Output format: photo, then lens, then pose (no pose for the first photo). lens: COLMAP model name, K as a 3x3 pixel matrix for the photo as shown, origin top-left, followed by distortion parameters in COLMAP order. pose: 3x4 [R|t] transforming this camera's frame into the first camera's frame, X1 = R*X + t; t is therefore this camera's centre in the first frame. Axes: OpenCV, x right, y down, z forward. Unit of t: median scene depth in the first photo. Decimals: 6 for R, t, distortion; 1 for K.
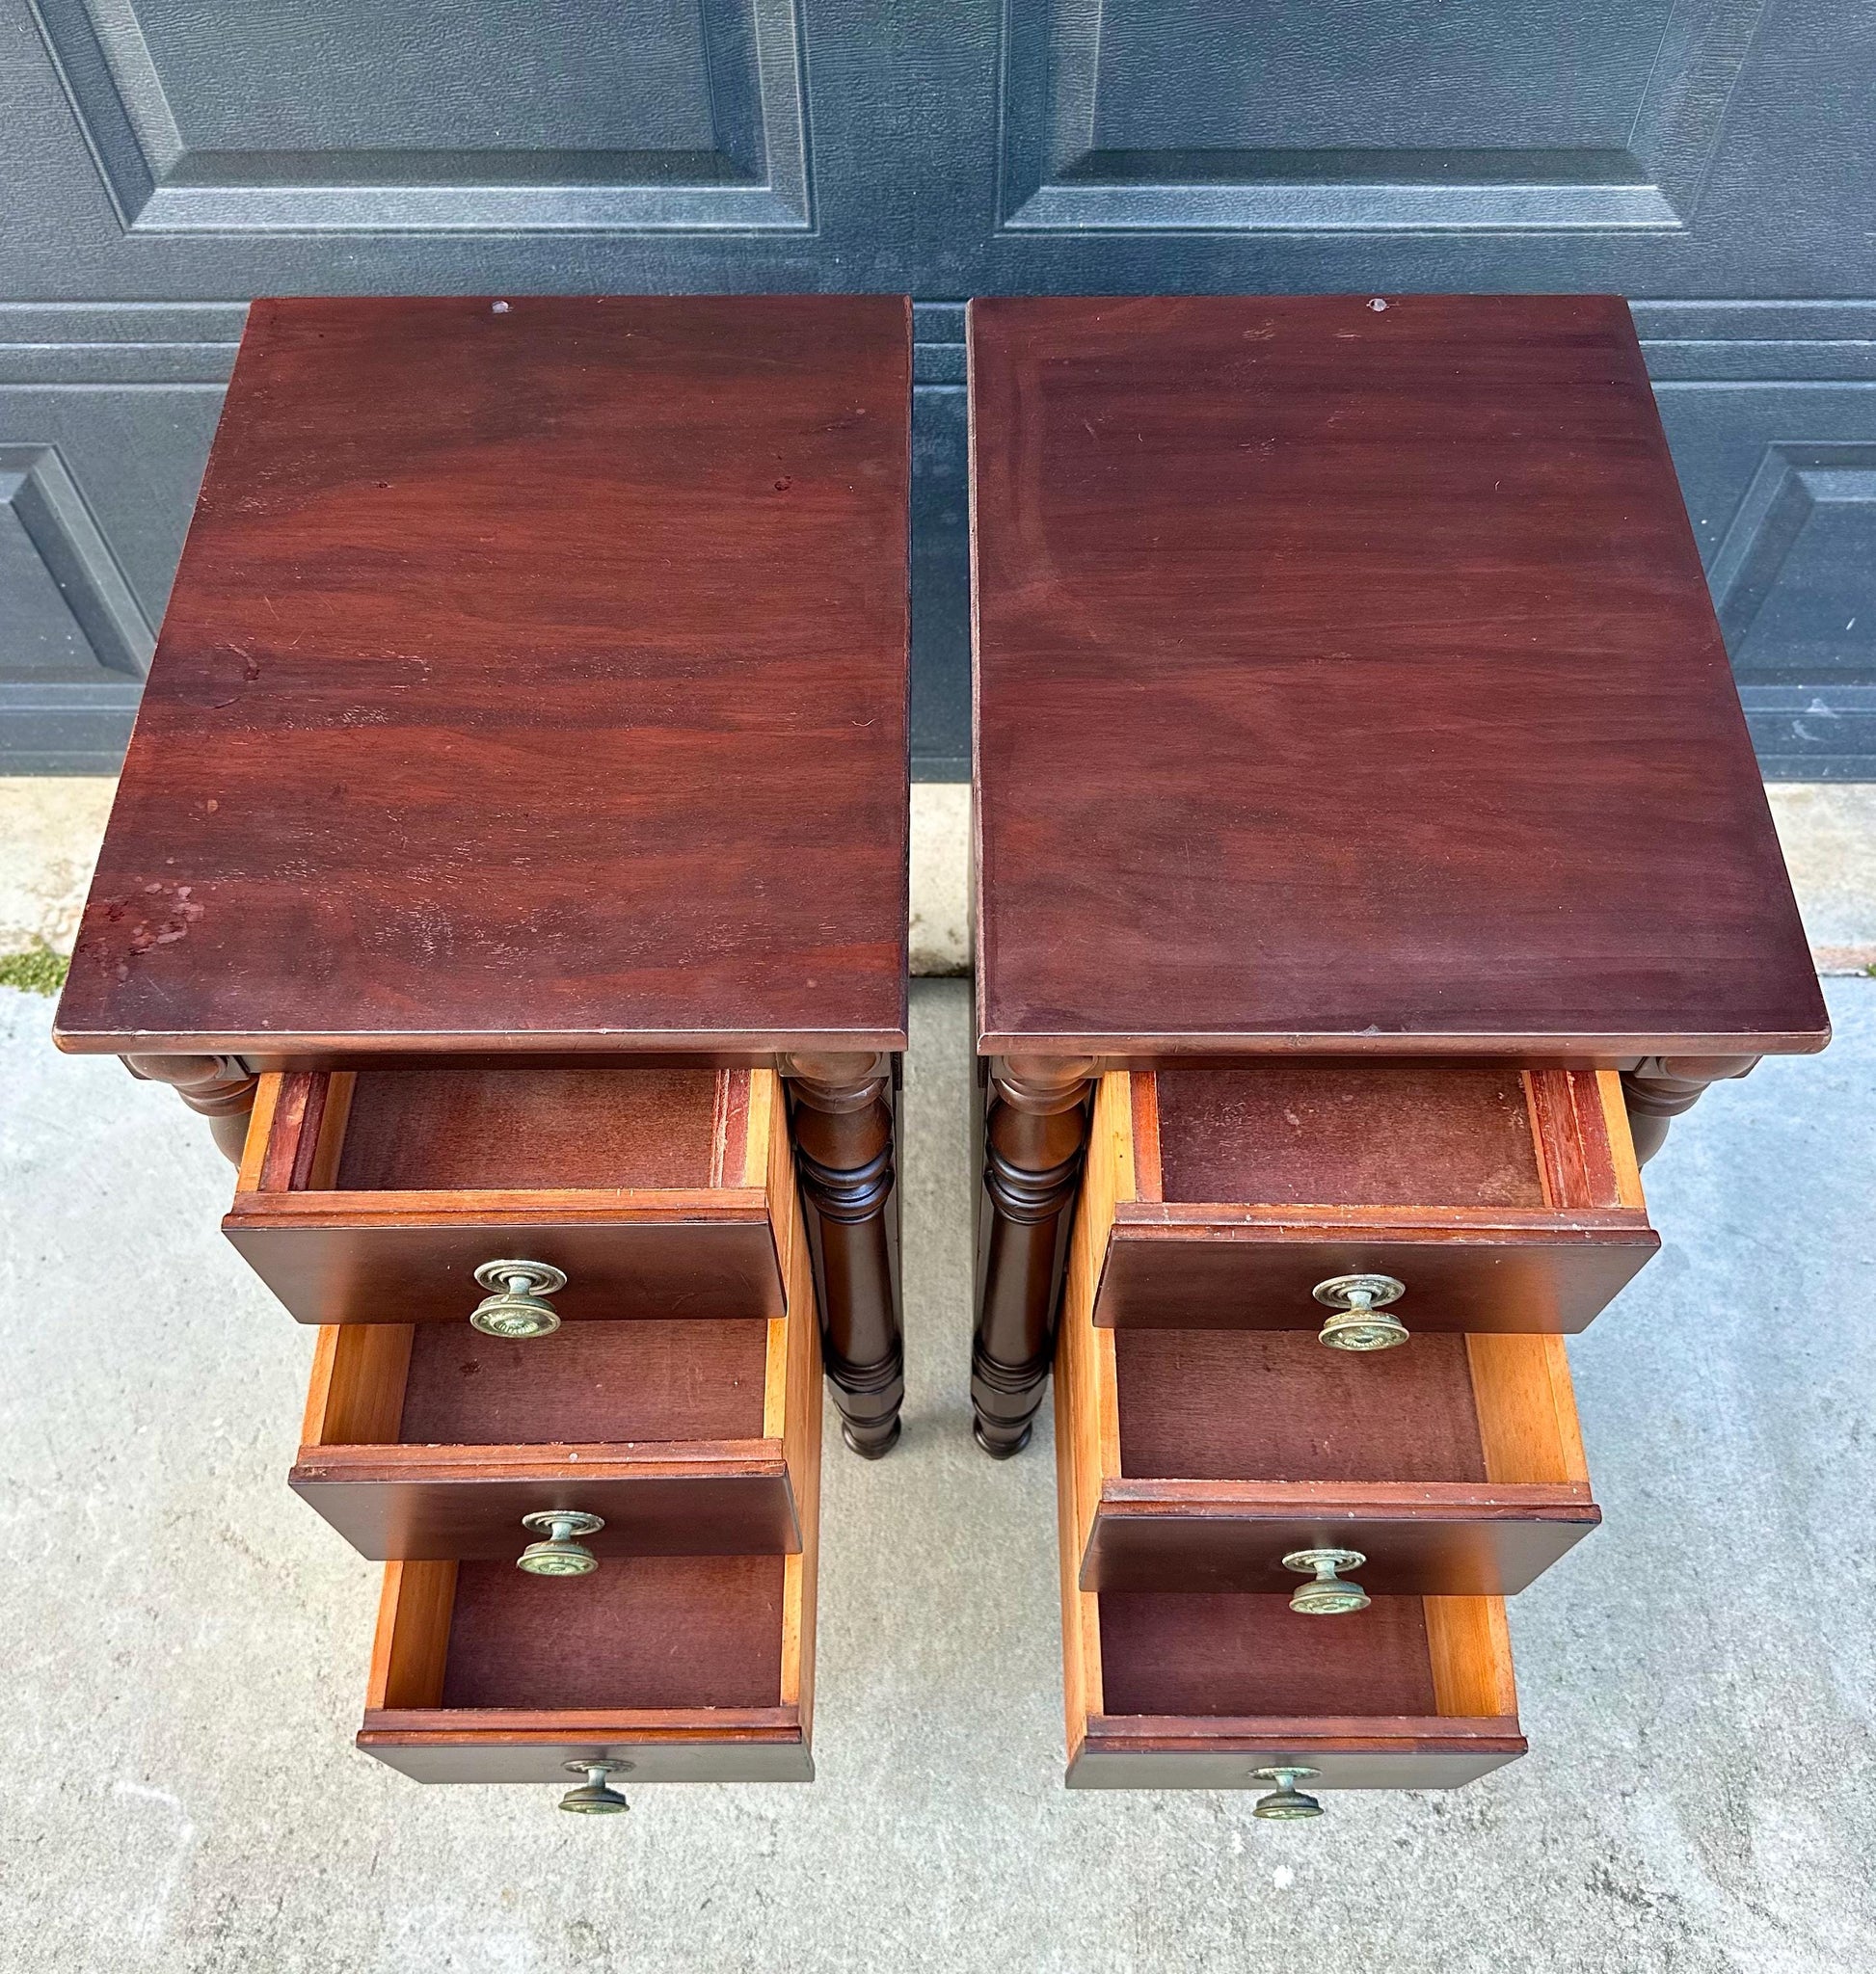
lens RADIAL K [[1881.4, 0, 935.5], [0, 1881.4, 999.4], [0, 0, 1]] dist [-0.004001, 0.000000]
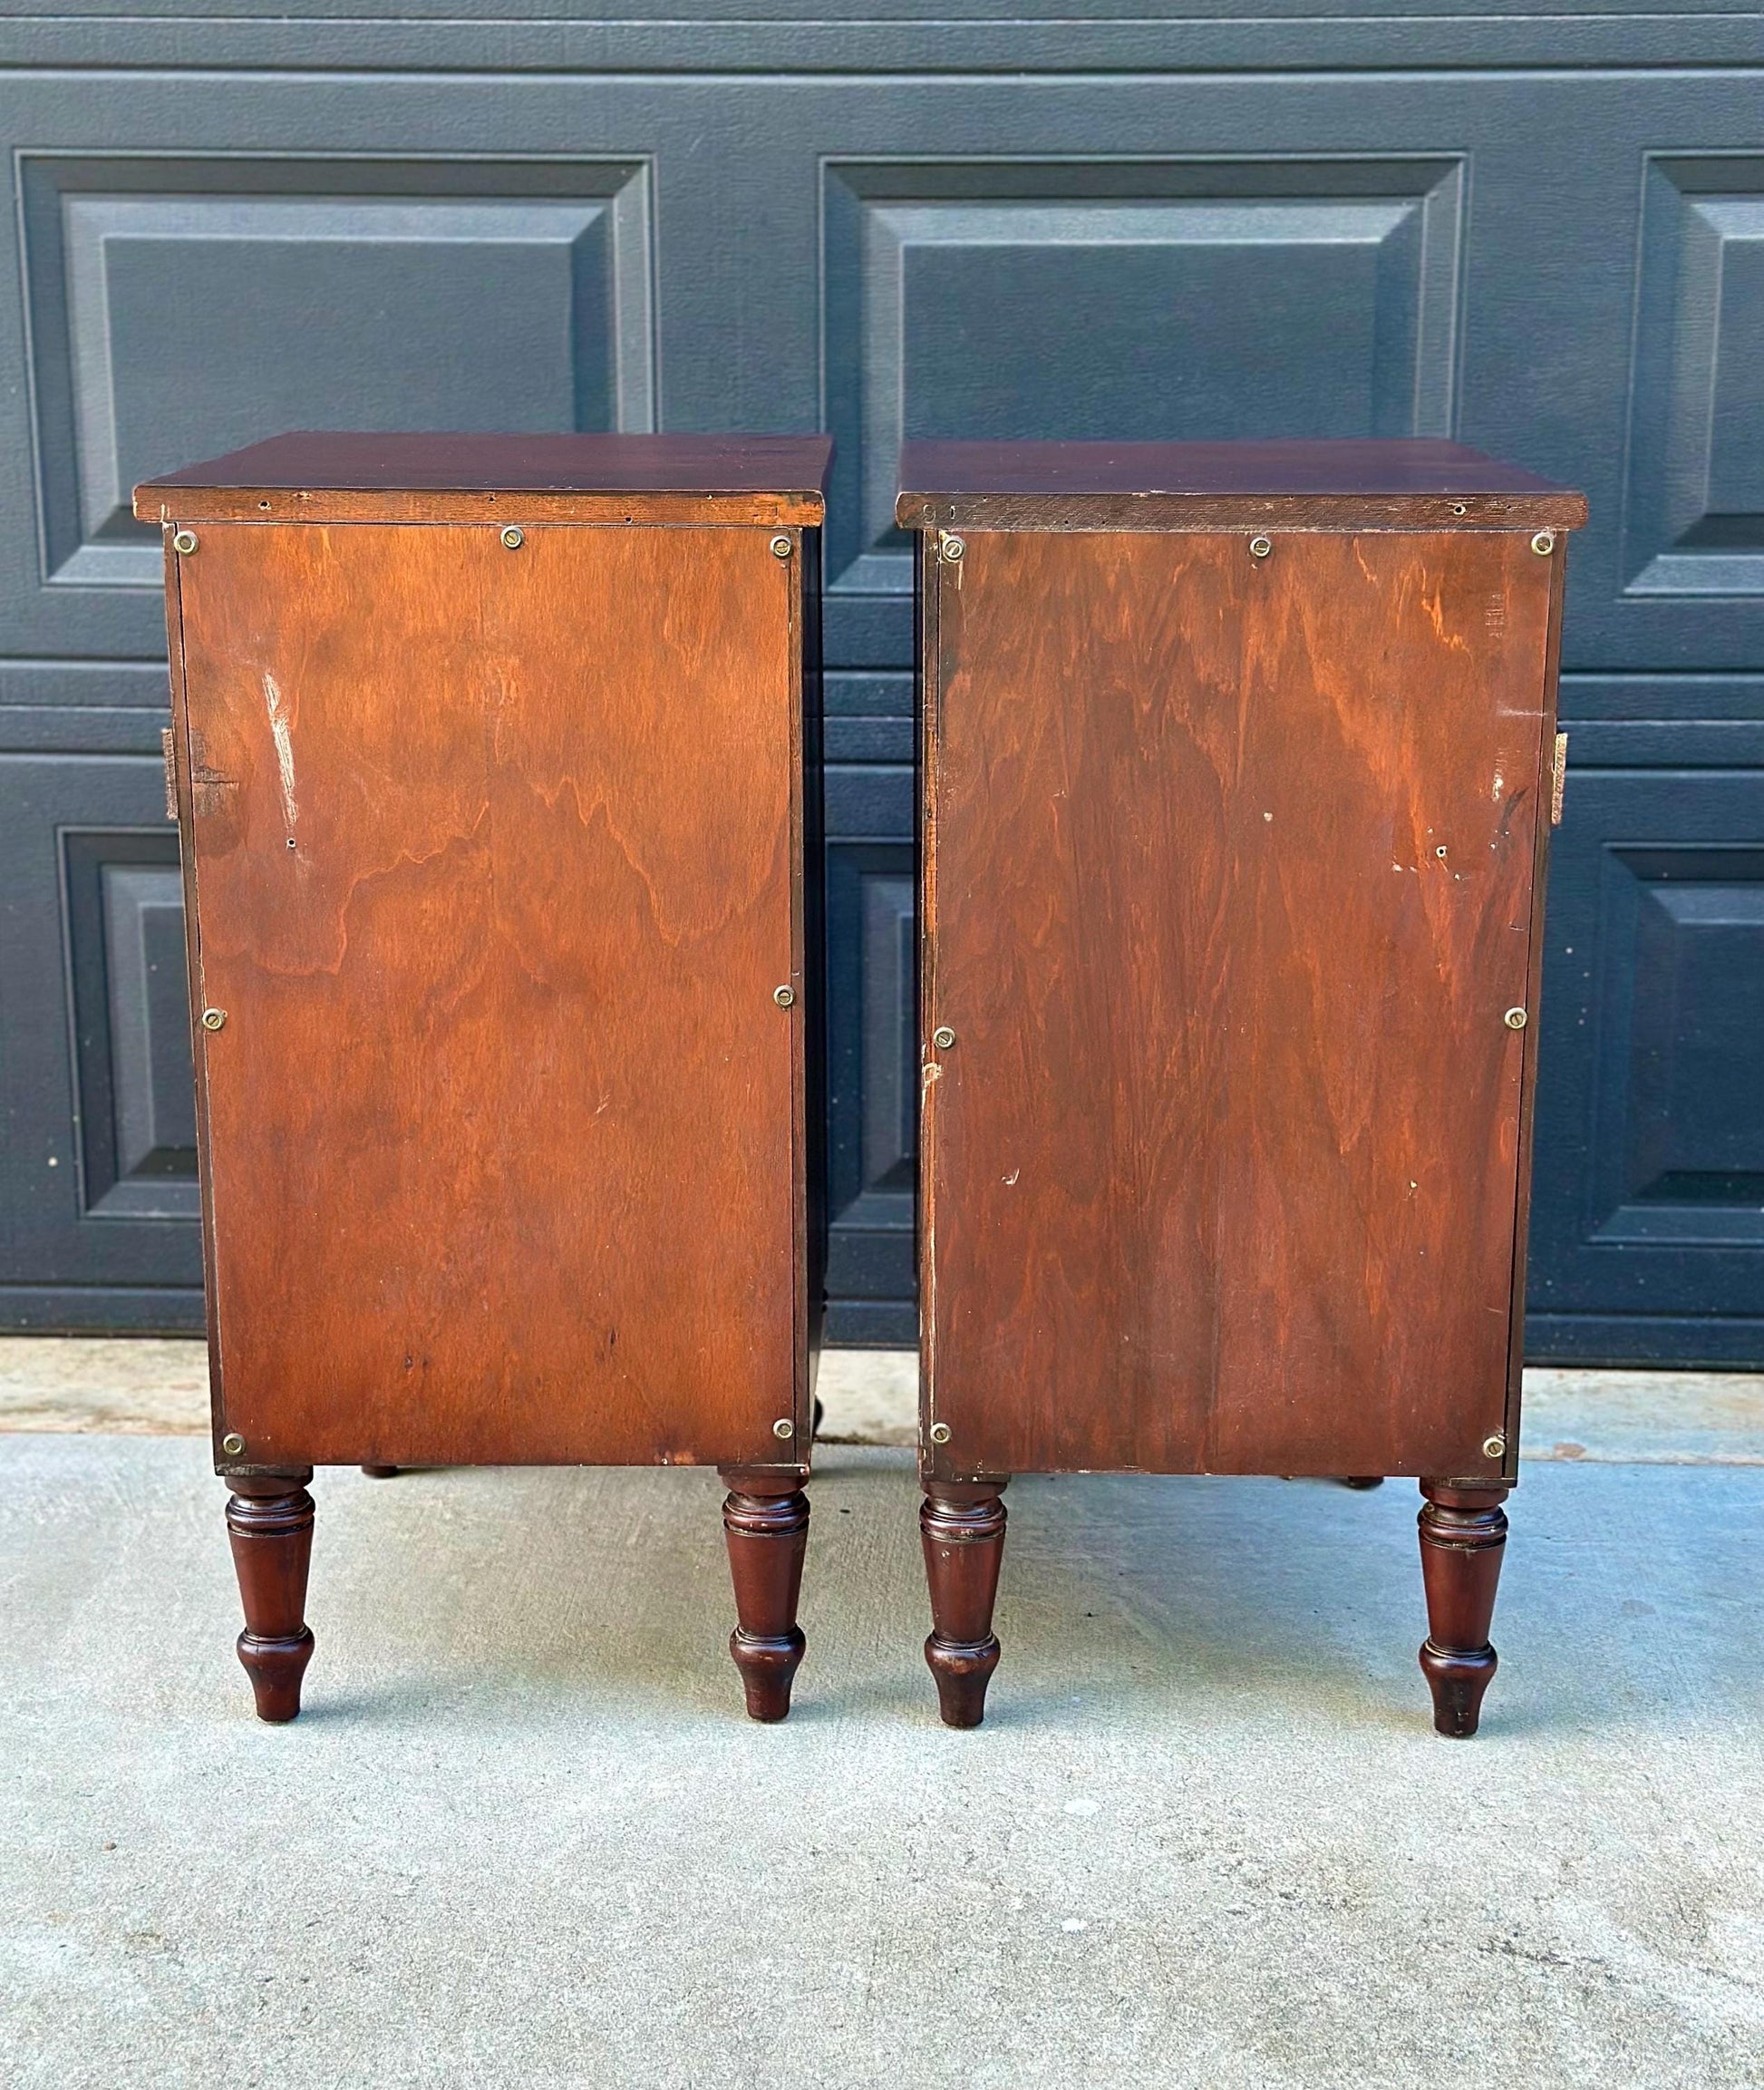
lens RADIAL K [[3429.7, 0, 878.2], [0, 3429.7, 1108.5], [0, 0, 1]] dist [0.136029, 0.000000]
pose [[0.998593, 0.016726, -0.050331, 0.173315], [-0.047390, 0.707478, -0.705145, 1.240083], [0.023814, 0.706538, 0.707274, -0.224640]]
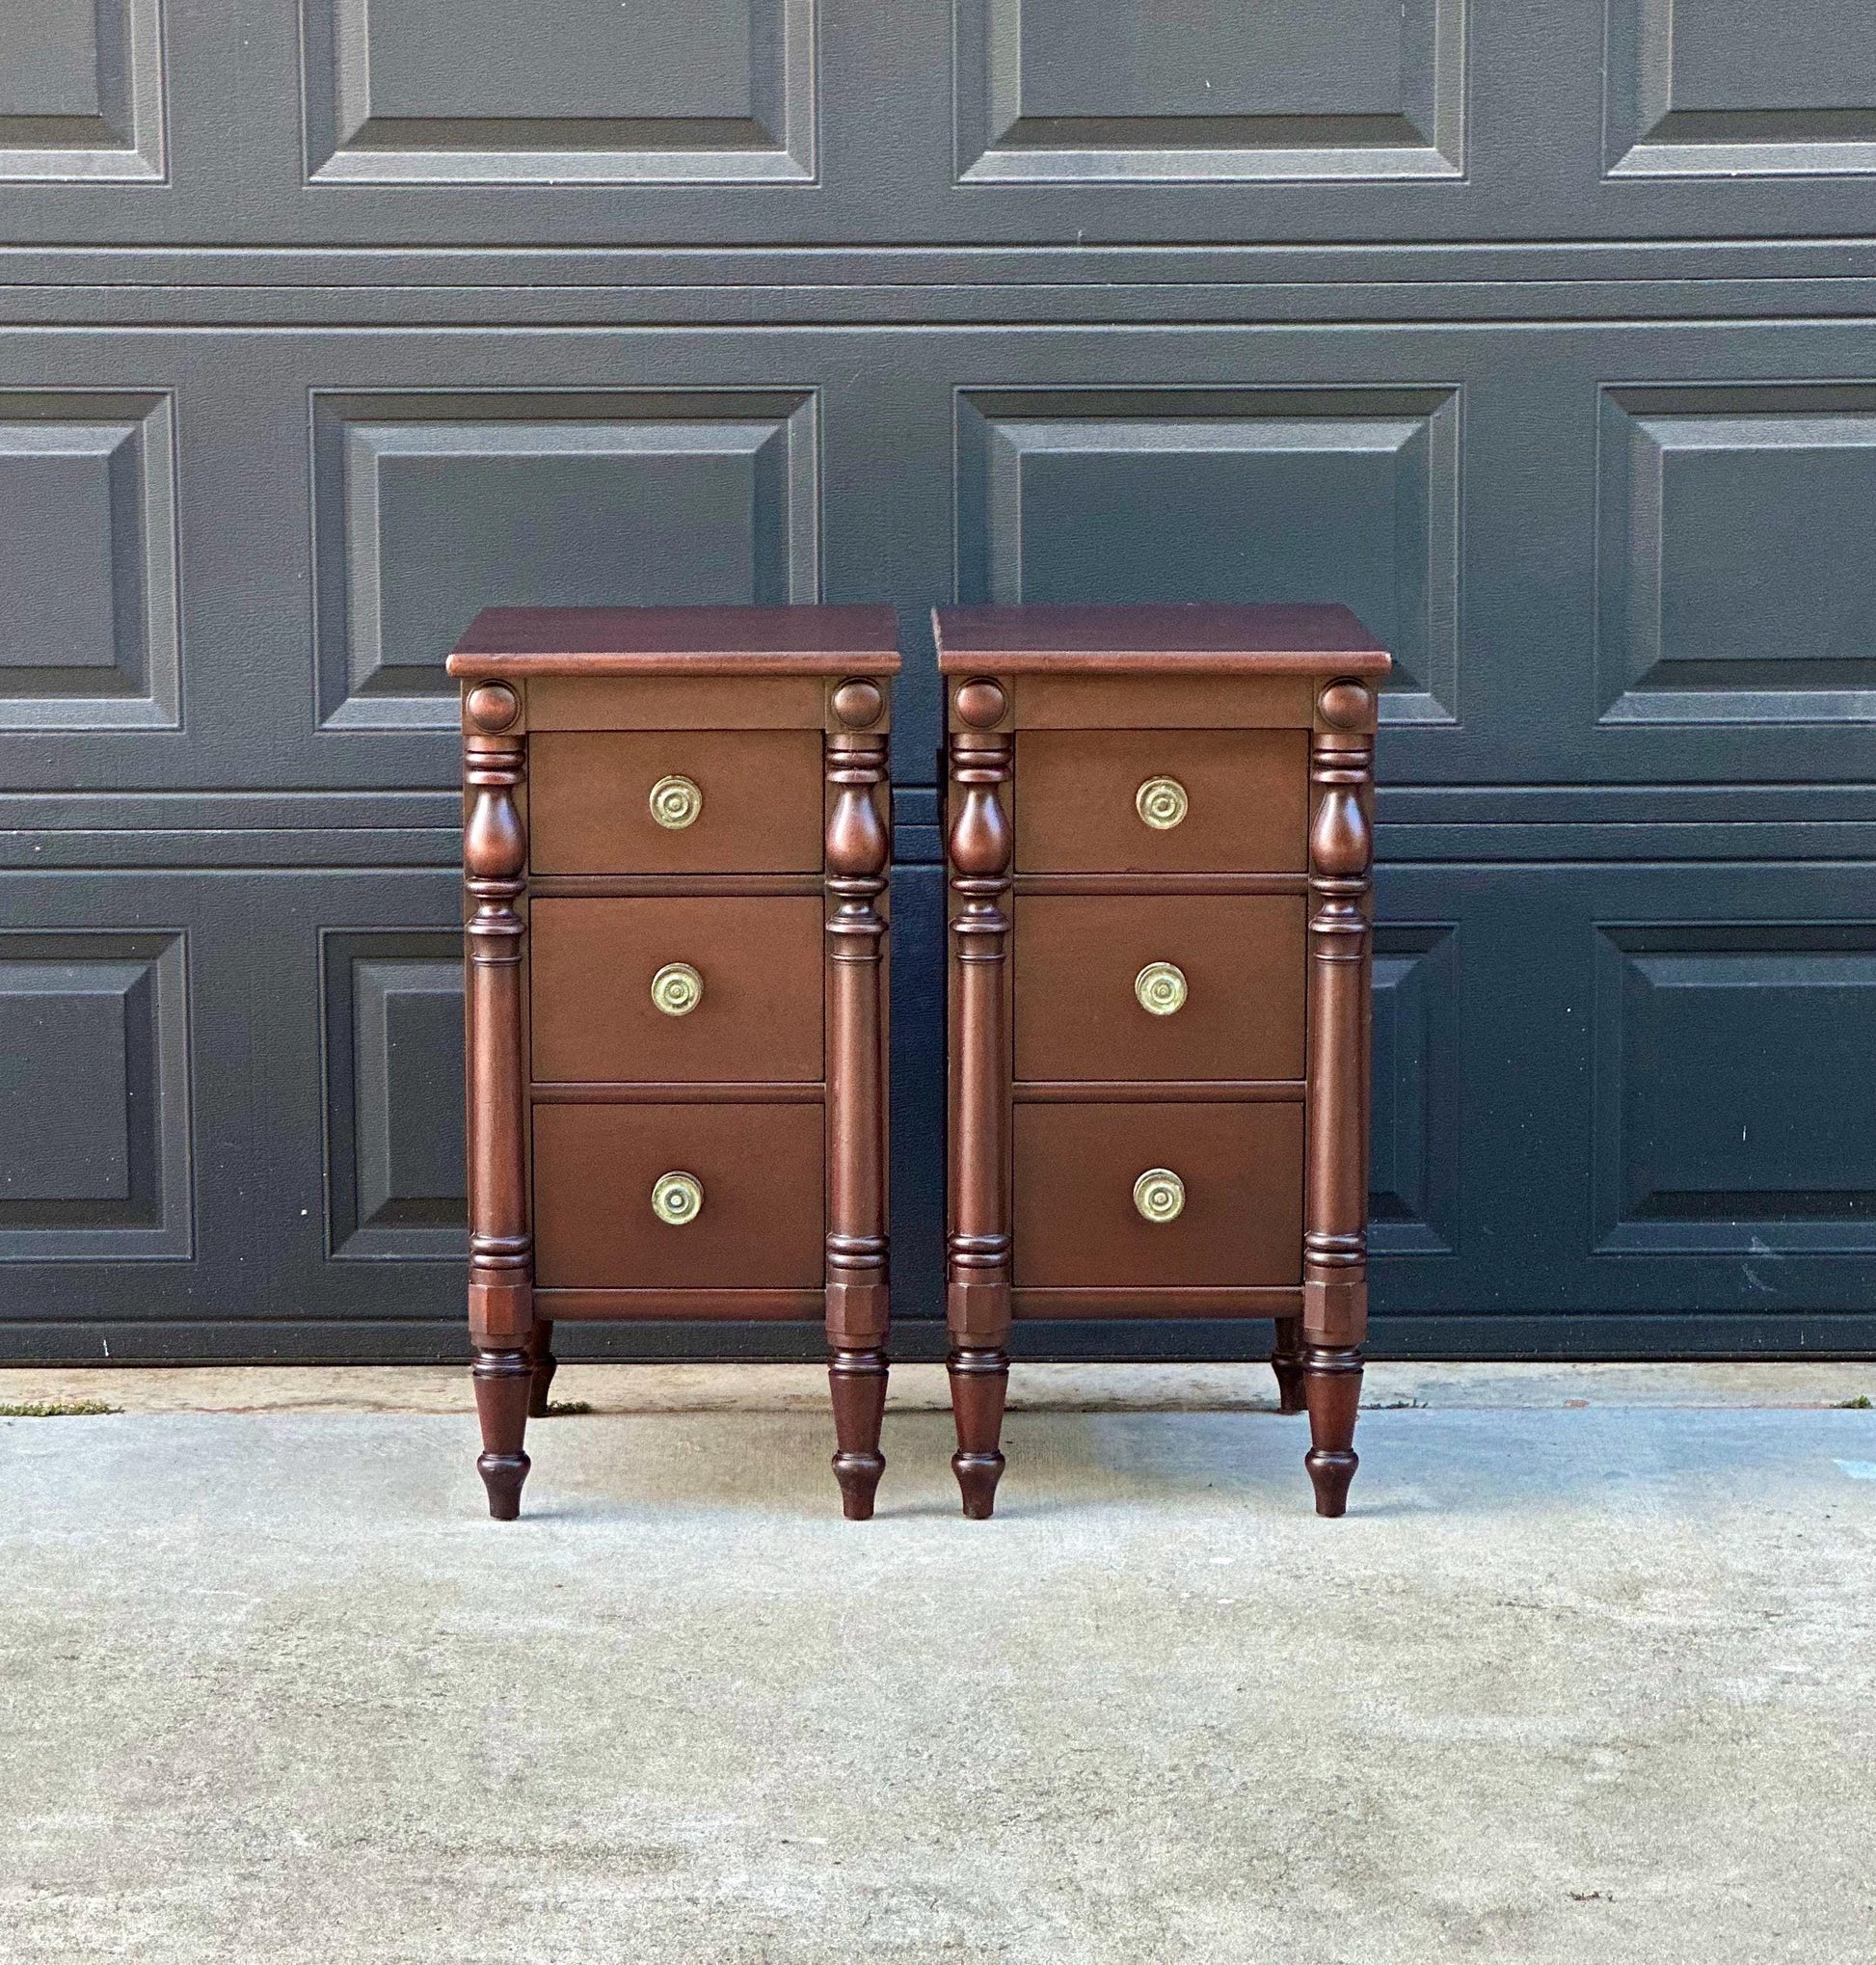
lens RADIAL K [[6076.0, 0, 926.9], [0, 6076.0, 1071.7], [0, 0, 1]] dist [0.150143, 0.000000]
pose [[0.999953, -0.002619, 0.009310, -0.030019], [0.008837, 0.638585, -0.769500, 3.149476], [-0.003930, 0.769546, 0.638579, -1.629128]]
